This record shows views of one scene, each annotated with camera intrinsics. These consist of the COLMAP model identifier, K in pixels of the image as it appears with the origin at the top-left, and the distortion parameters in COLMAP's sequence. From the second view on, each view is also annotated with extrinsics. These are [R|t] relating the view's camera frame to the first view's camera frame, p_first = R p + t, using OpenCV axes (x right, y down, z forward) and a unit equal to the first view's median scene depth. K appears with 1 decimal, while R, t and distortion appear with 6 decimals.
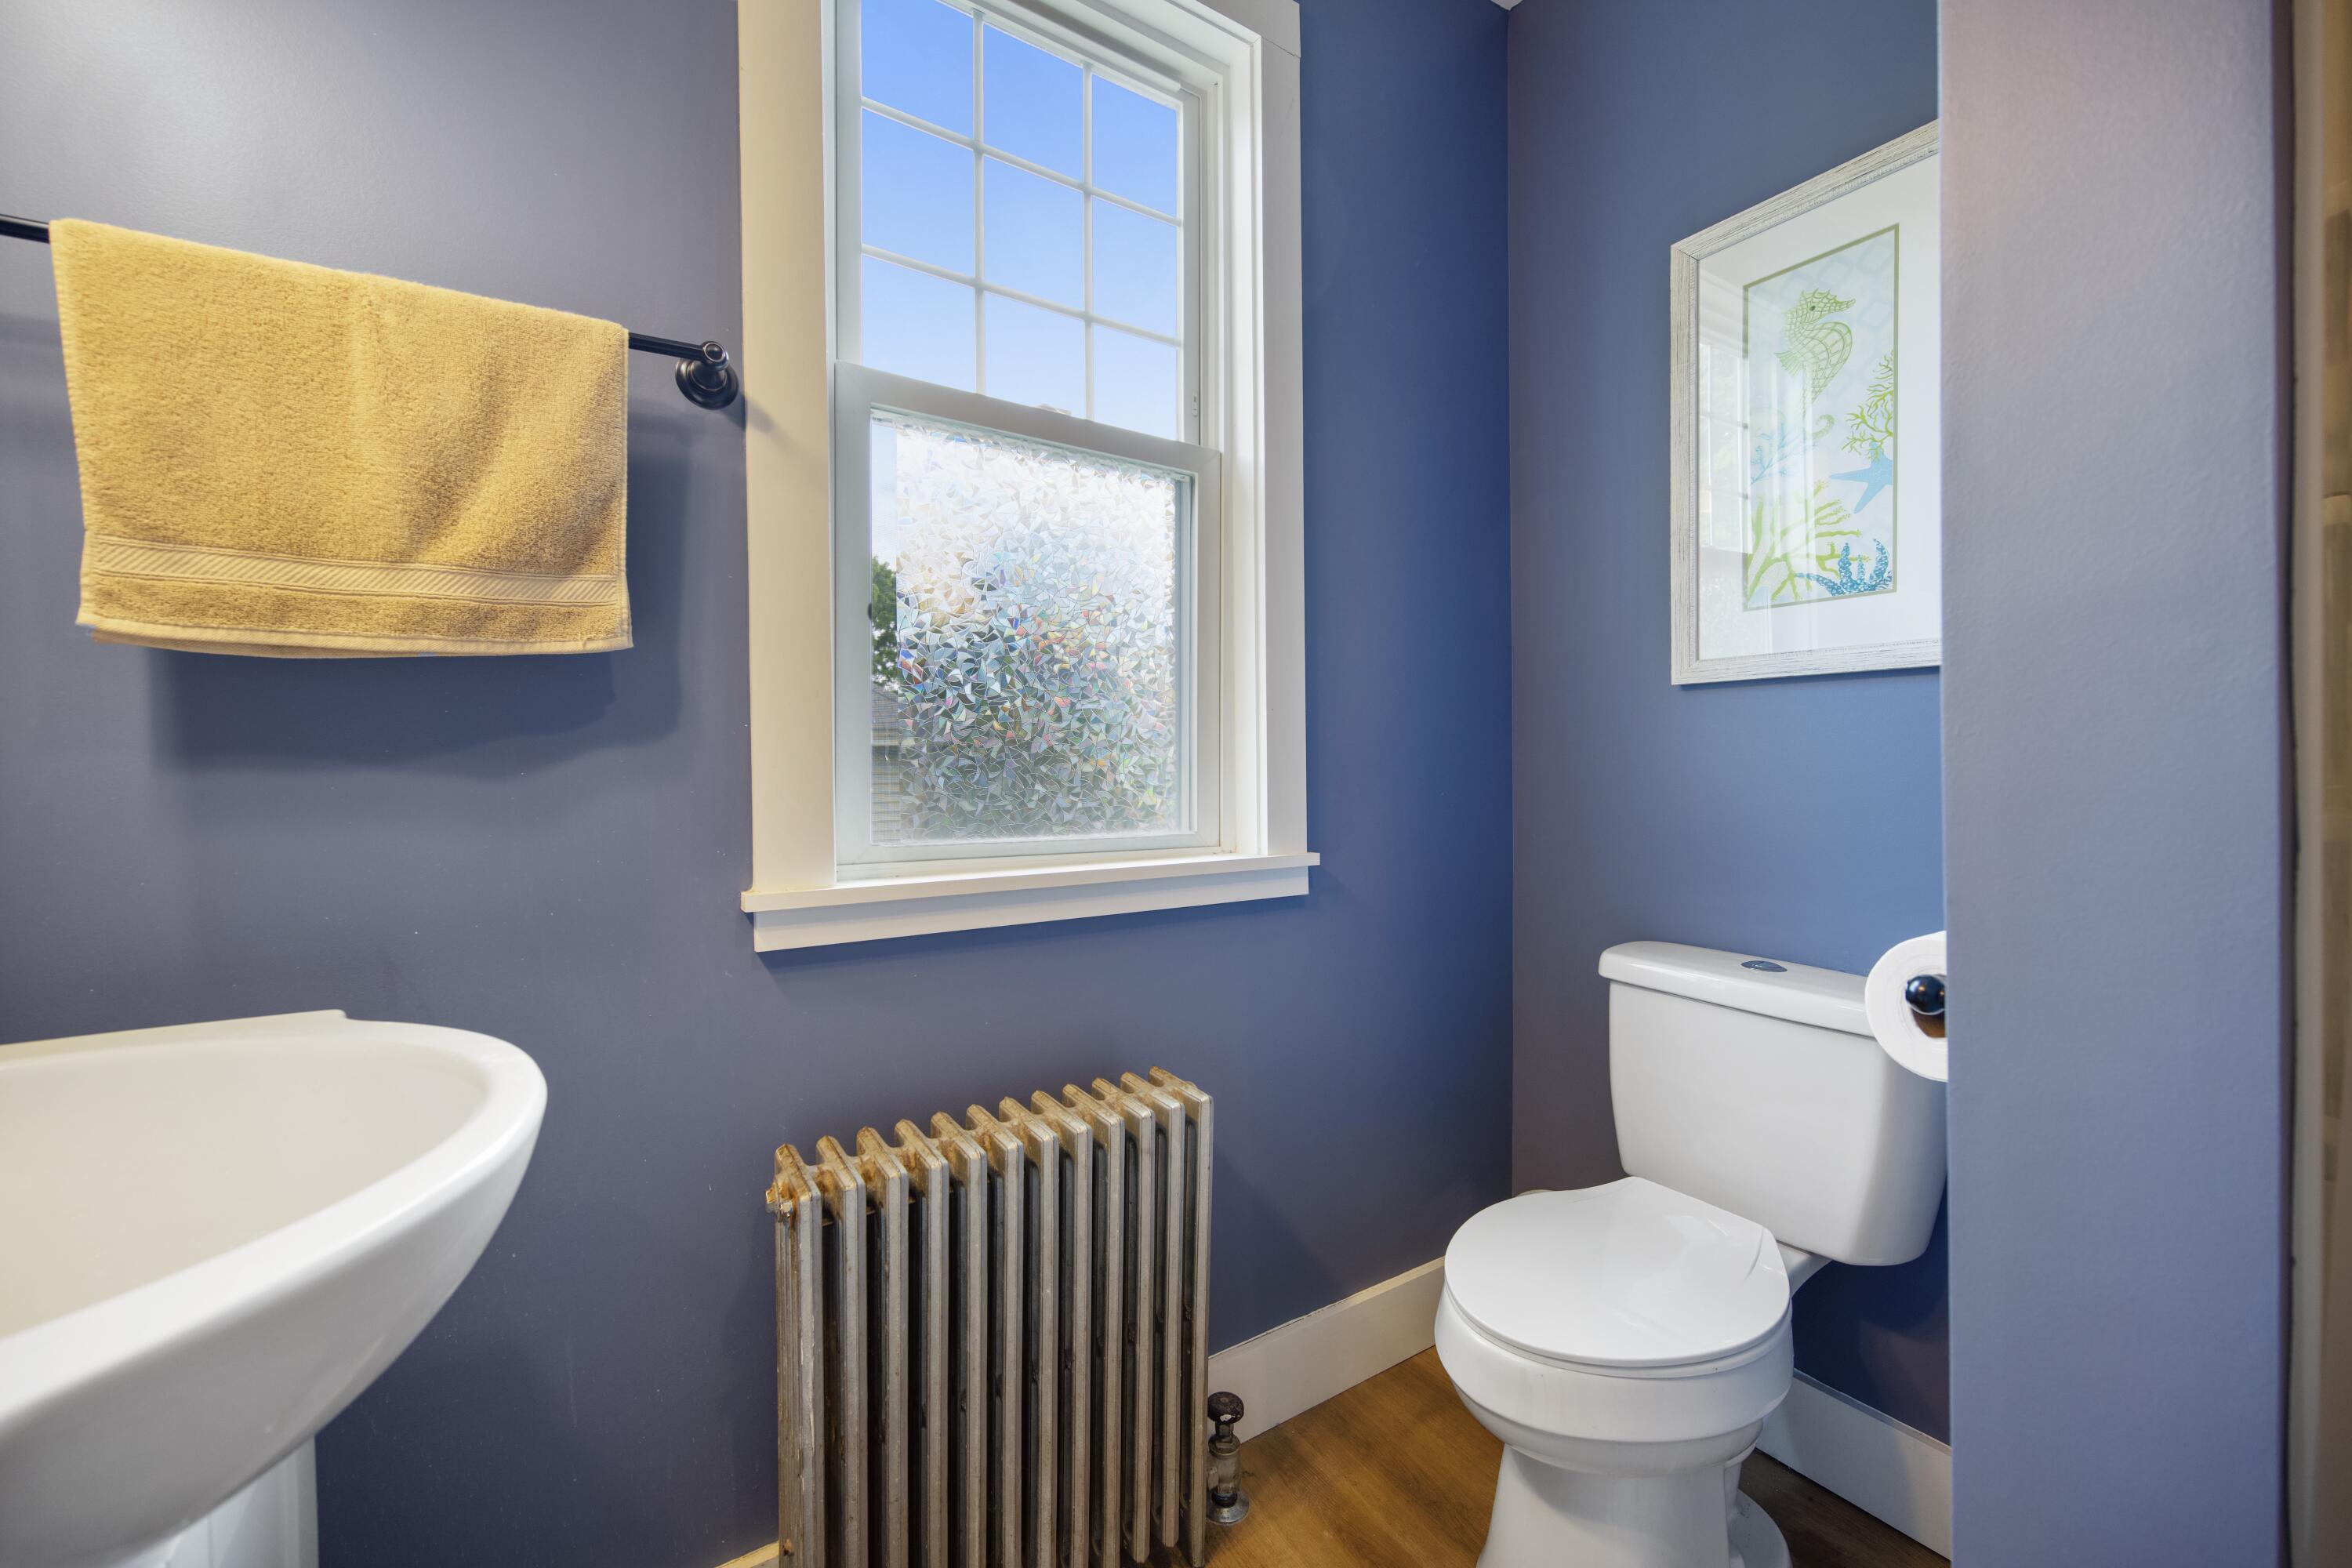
lens RADIAL K [[940.0, 0, 1210.0], [0, 940.0, 774.6], [0, 0, 1]] dist [-0.001371, 0.000490]
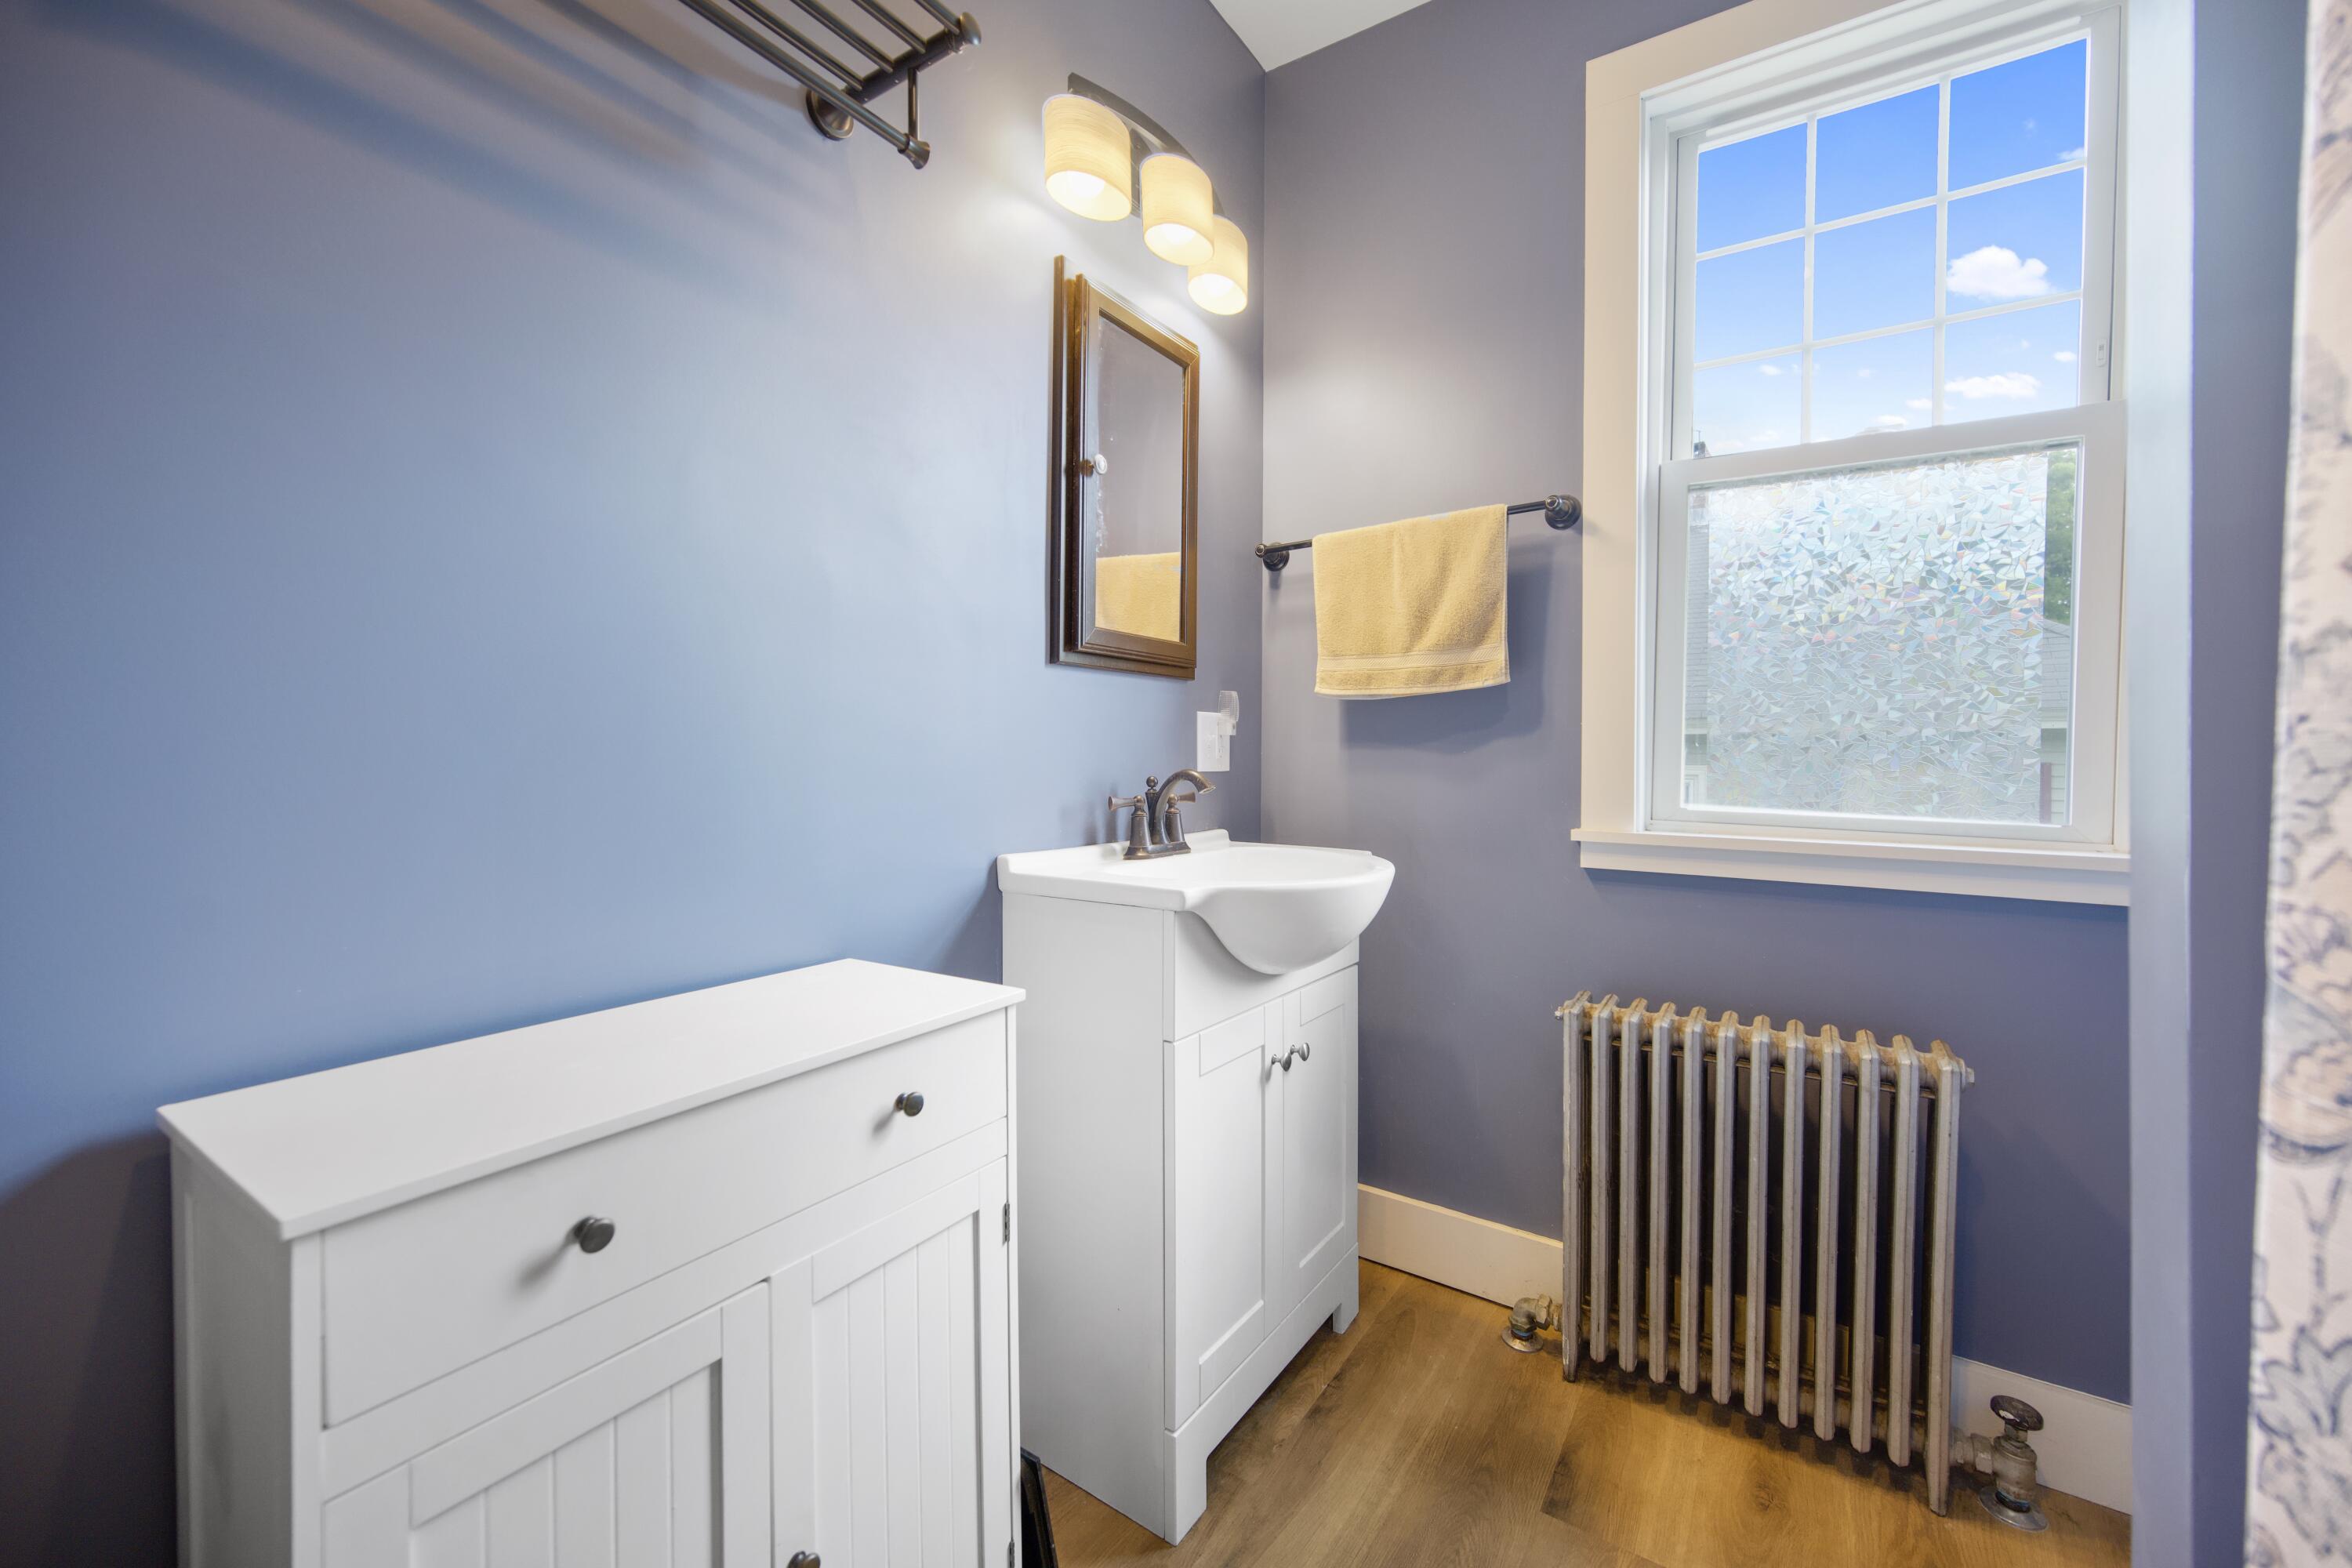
lens RADIAL K [[940.0, 0, 1171.0], [0, 940.0, 754.2], [0, 0, 1]] dist [-0.001371, 0.000490]
pose [[0.378410, 0.013800, -0.925535, 0.801625], [-0.017872, 0.999811, 0.007600, -0.000482], [0.925466, 0.013665, 0.378585, -0.266186]]
